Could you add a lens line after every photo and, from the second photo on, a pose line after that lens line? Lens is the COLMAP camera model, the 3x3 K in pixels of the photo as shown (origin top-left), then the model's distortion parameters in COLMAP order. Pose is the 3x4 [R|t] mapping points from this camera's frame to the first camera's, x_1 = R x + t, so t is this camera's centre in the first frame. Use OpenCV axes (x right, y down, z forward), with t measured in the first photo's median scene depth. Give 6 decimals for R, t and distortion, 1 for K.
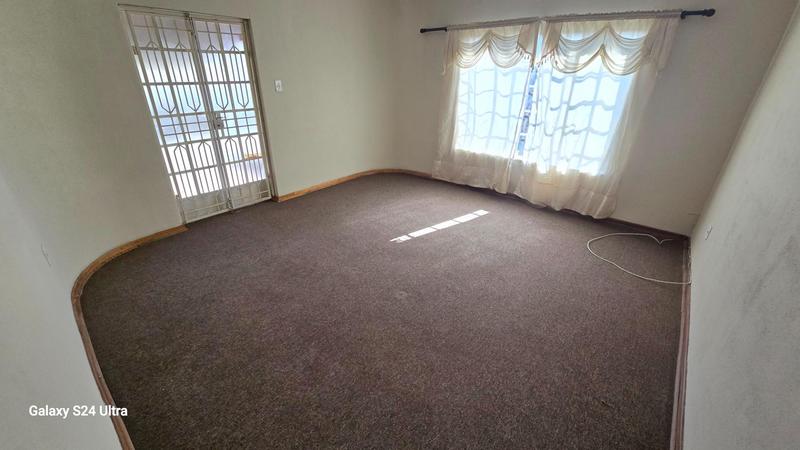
lens RADIAL K [[325.5, 0, 404.4], [0, 325.5, 220.5], [0, 0, 1]] dist [-0.001136, 0.000445]
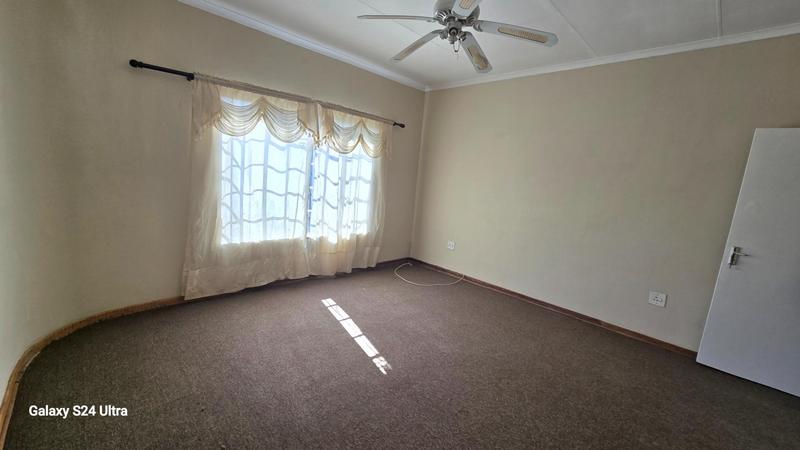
lens RADIAL K [[325.5, 0, 401.2], [0, 325.5, 219.9], [0, 0, 1]] dist [-0.001136, 0.000445]
pose [[0.112302, -0.147598, 0.982651, -0.607736], [0.342983, 0.933888, 0.101076, -0.273276], [-0.932604, 0.325682, 0.155501, 0.690579]]
